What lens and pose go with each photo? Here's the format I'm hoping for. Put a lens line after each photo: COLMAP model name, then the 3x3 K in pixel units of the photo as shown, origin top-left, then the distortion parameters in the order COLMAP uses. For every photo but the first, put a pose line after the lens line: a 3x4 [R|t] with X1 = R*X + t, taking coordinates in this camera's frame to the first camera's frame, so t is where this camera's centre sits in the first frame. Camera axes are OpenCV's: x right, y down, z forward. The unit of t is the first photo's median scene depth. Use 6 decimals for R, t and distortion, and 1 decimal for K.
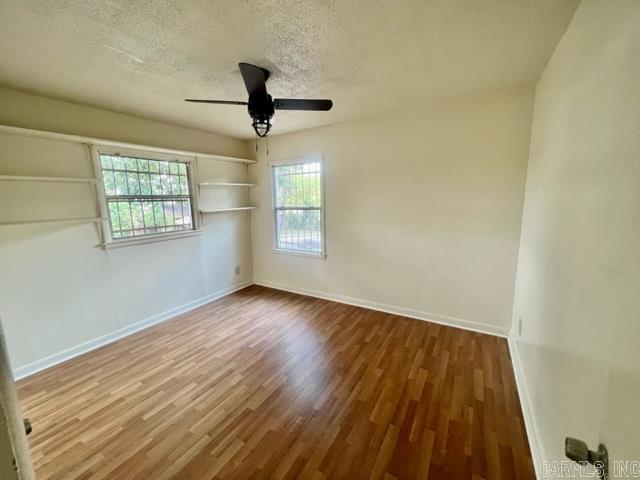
lens RADIAL K [[253.0, 0, 322.4], [0, 253.0, 239.3], [0, 0, 1]] dist [0.000057, 0.000008]
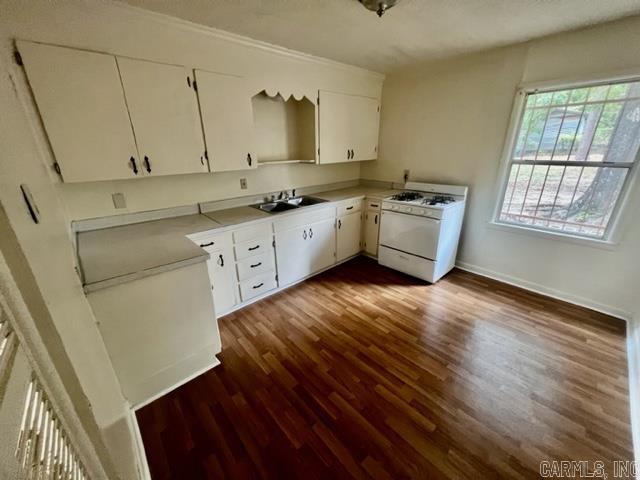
lens RADIAL K [[253.0, 0, 326.3], [0, 253.0, 240.3], [0, 0, 1]] dist [0.000057, 0.000008]
pose [[0.299568, -0.307627, 0.903119, -1.067912], [0.150213, 0.949993, 0.273768, -0.114504], [-0.942176, 0.053648, 0.330798, 0.805226]]
